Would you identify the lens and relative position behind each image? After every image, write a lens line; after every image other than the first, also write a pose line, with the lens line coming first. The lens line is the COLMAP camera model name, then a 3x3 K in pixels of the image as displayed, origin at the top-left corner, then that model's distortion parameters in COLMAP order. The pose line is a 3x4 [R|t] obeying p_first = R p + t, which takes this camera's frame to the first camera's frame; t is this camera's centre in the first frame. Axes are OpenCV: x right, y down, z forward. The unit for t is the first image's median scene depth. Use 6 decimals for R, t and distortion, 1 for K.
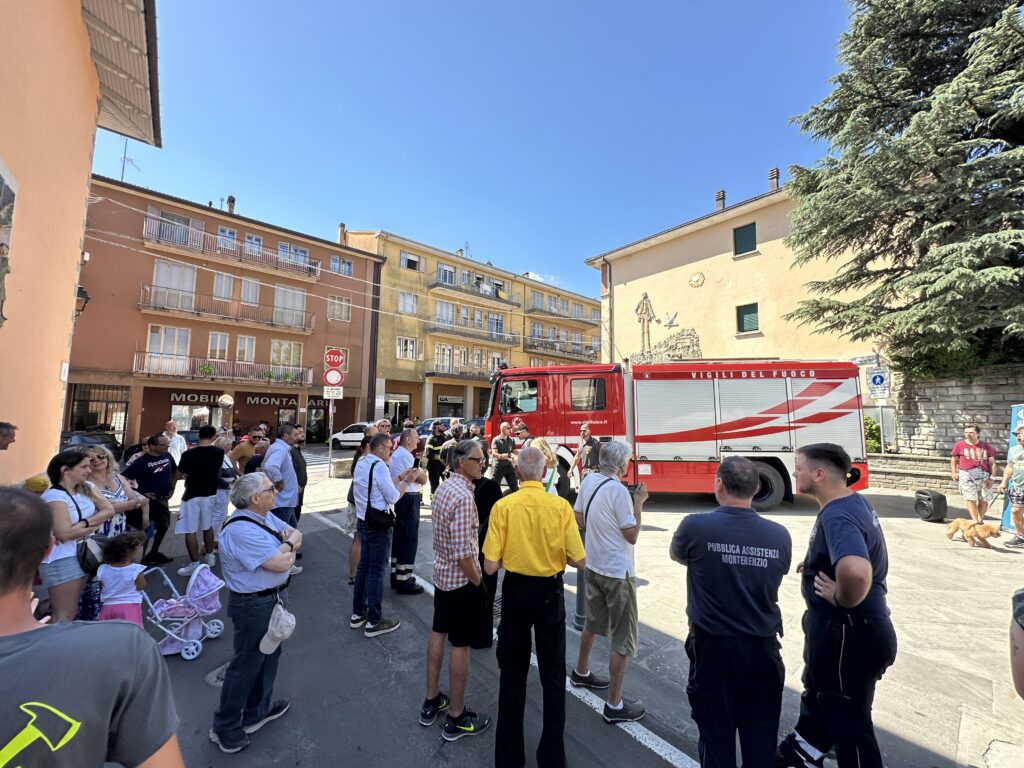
lens RADIAL K [[405.4, 0, 510.1], [0, 405.4, 382.3], [0, 0, 1]] dist [0.000547, 0.000018]
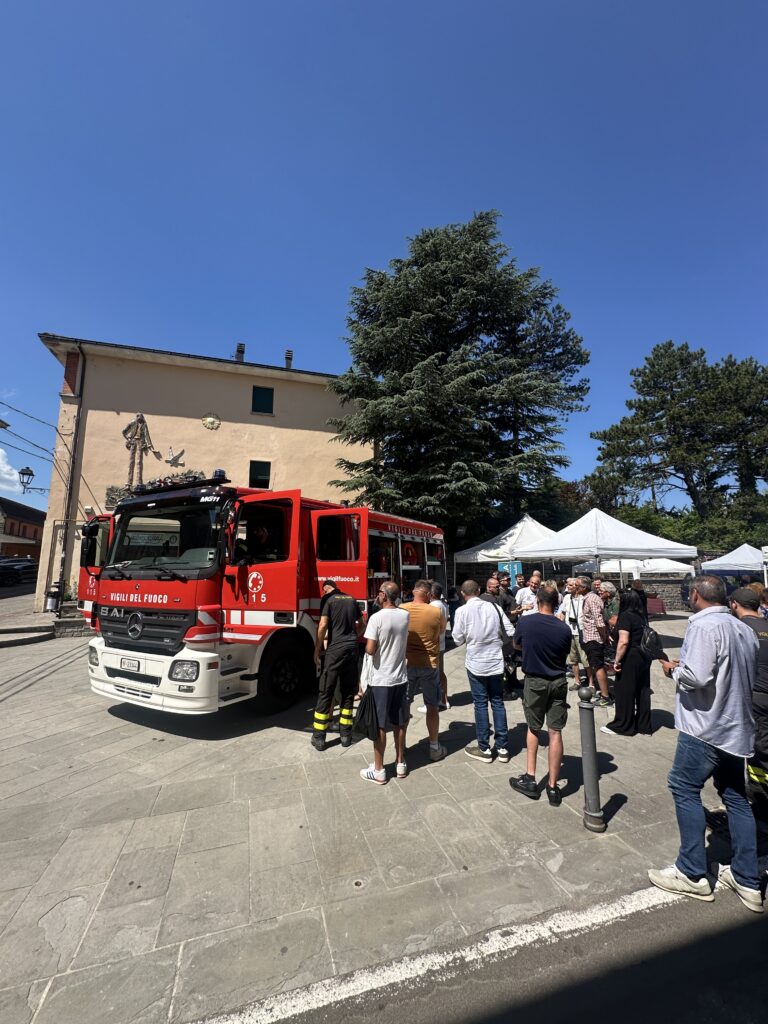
lens RADIAL K [[405.4, 0, 382.3], [0, 405.4, 505.9], [0, 0, 1]] dist [0.000547, 0.000018]
pose [[0.369942, 0.129864, 0.919934, -0.225939], [-0.065940, 0.991356, -0.113429, 0.018189], [-0.926712, -0.018698, 0.375307, 0.287731]]
